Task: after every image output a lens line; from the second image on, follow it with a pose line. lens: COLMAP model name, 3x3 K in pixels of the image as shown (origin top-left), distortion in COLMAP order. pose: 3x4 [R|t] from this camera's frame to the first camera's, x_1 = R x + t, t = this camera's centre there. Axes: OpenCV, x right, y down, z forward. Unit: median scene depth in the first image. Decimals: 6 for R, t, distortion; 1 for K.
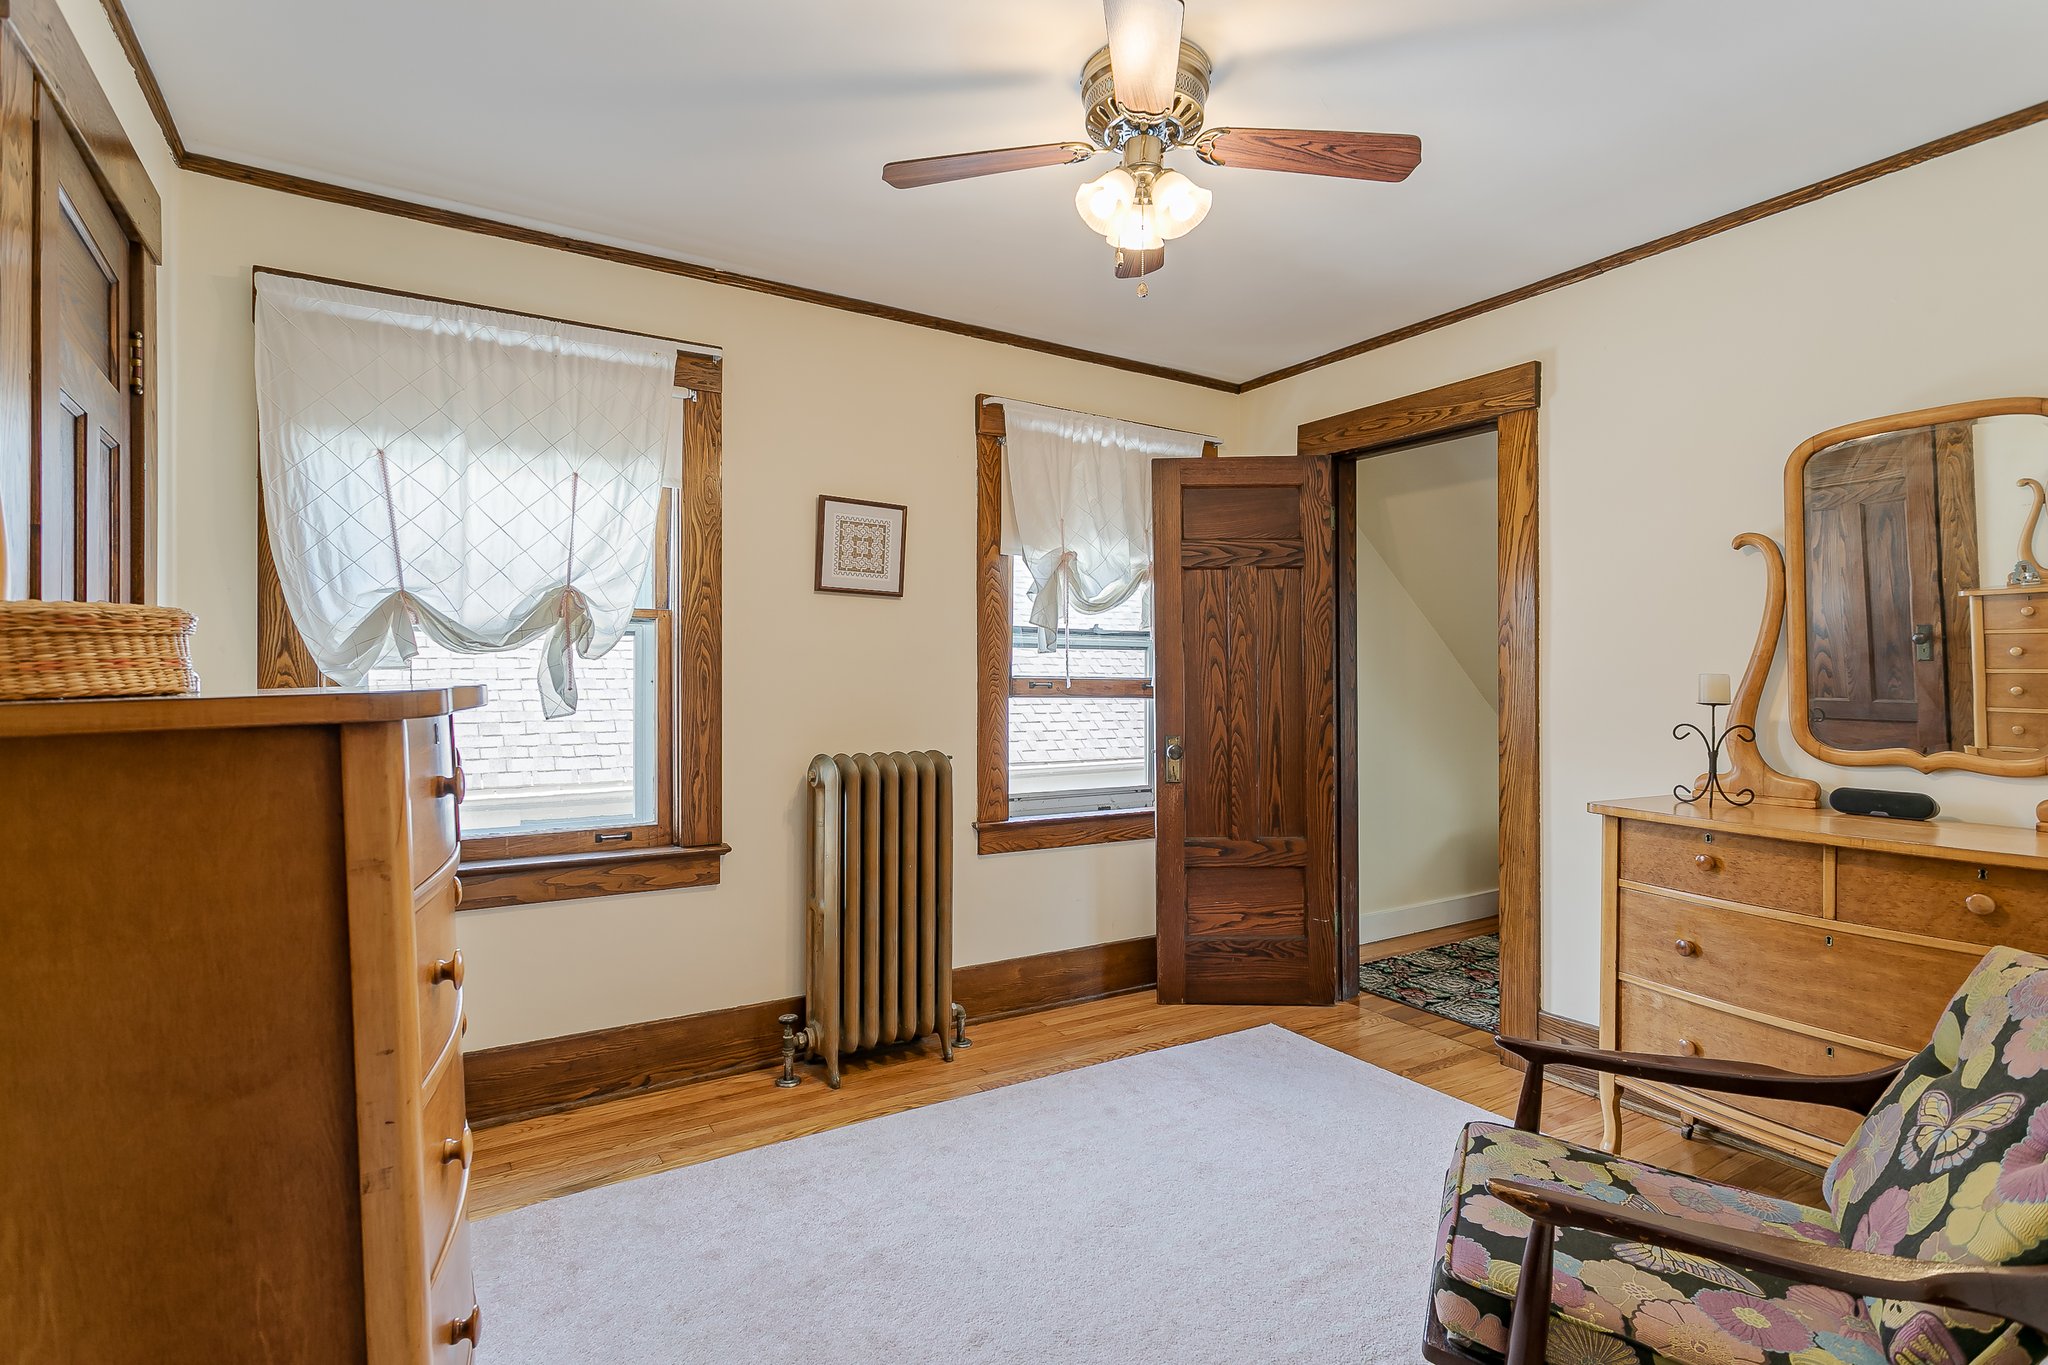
lens RADIAL K [[983.3, 0, 1016.2], [0, 983.3, 675.5], [0, 0, 1]] dist [0.003284, 0.000503]
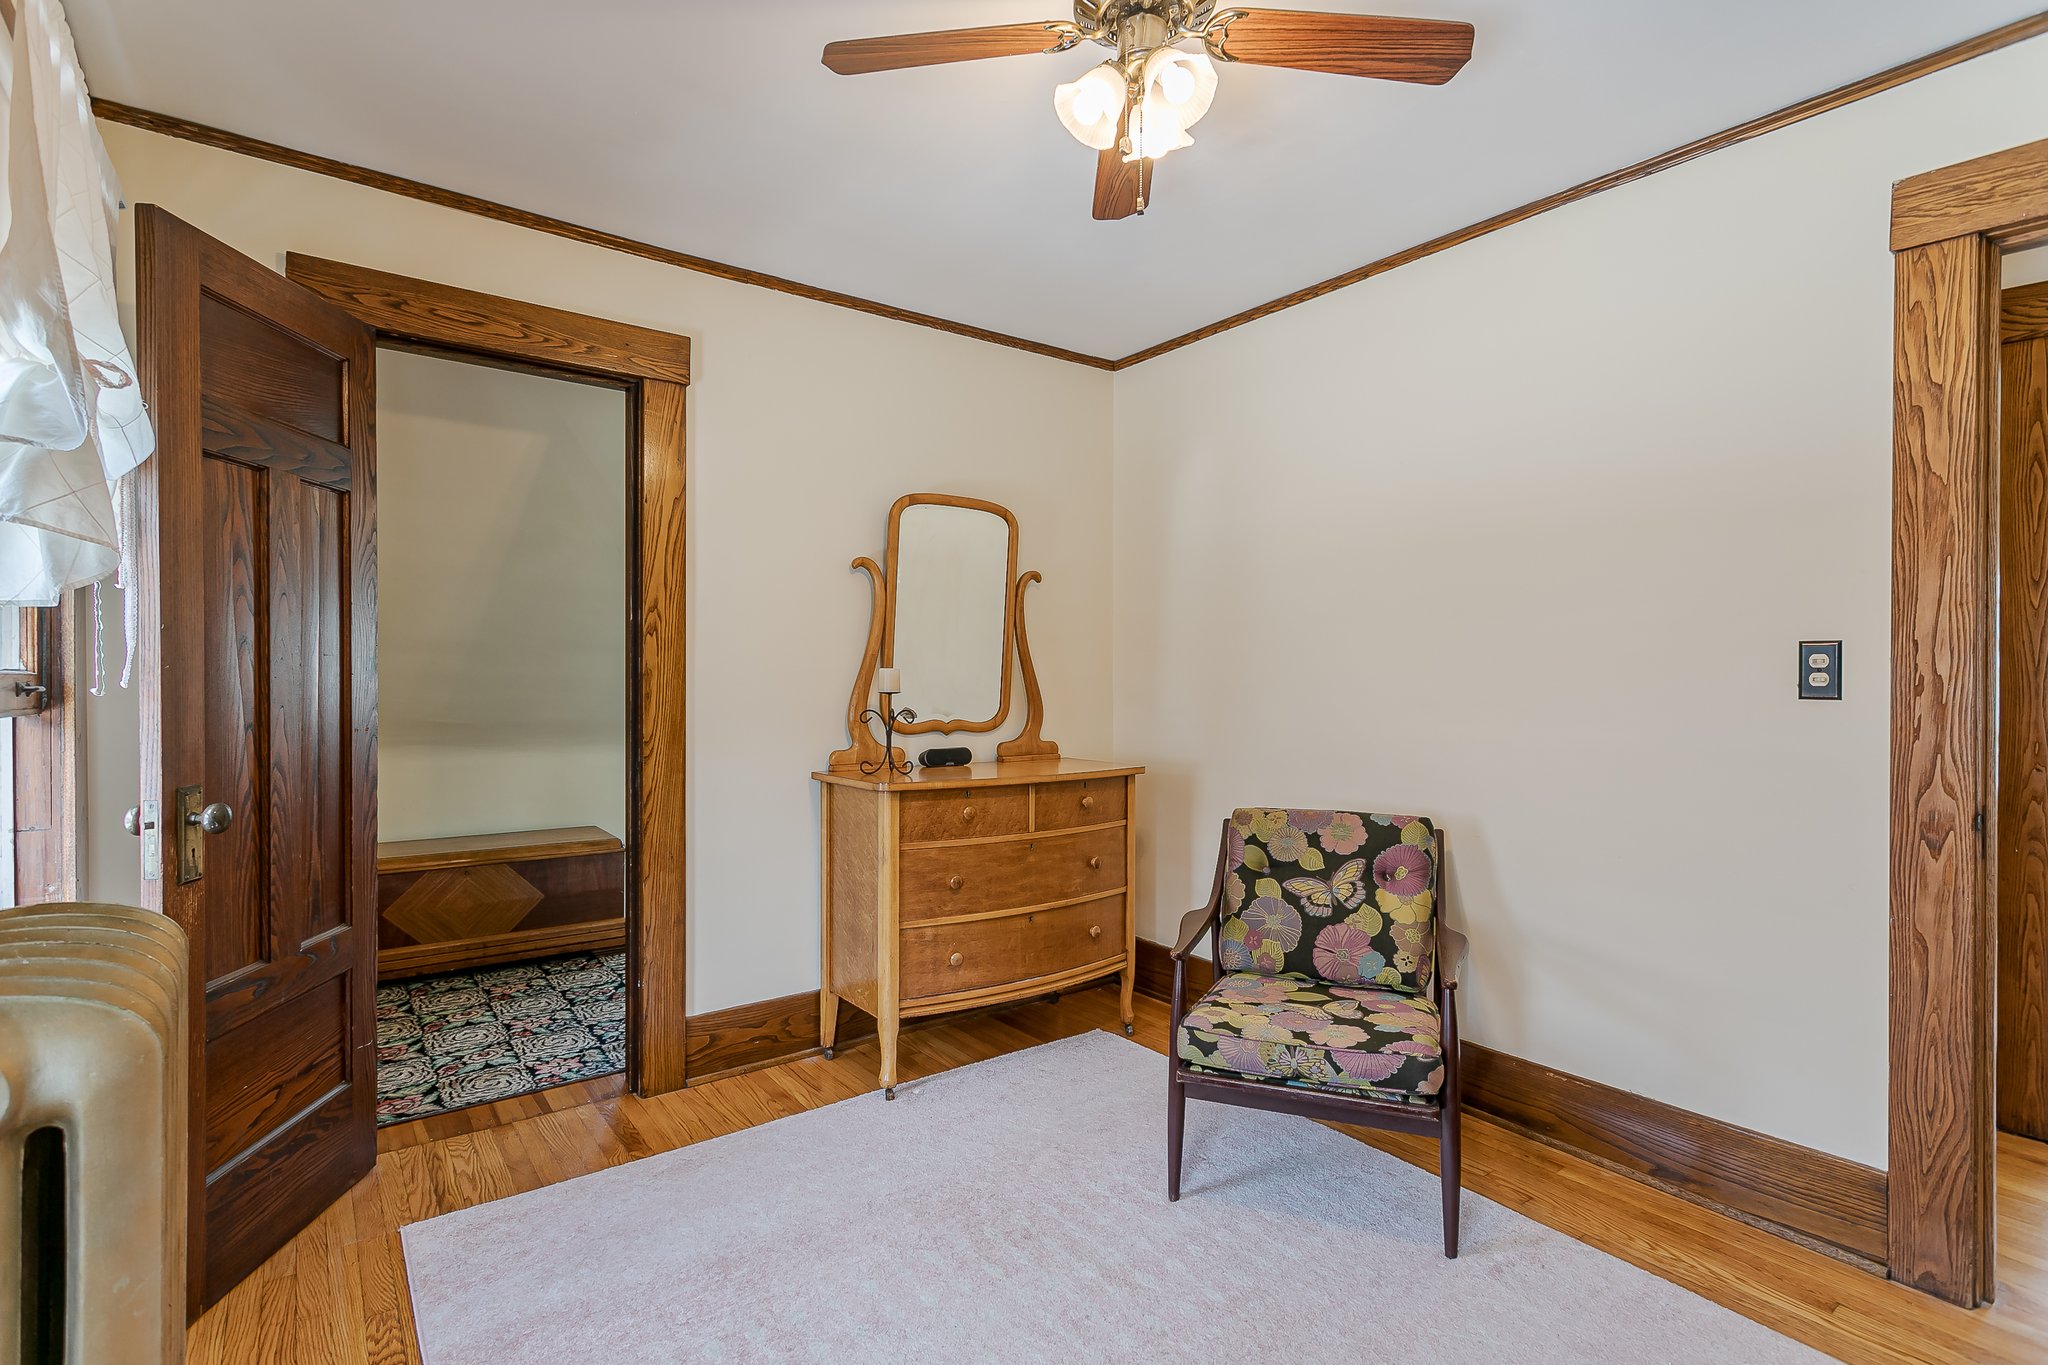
lens RADIAL K [[986.6, 0, 1027.3], [0, 986.6, 669.1], [0, 0, 1]] dist [0.000434, -0.000062]
pose [[-0.095869, -0.002217, 0.995391, -0.437935], [-0.009944, 0.999950, 0.001270, -0.003749], [-0.995344, -0.009777, -0.095886, 0.737373]]
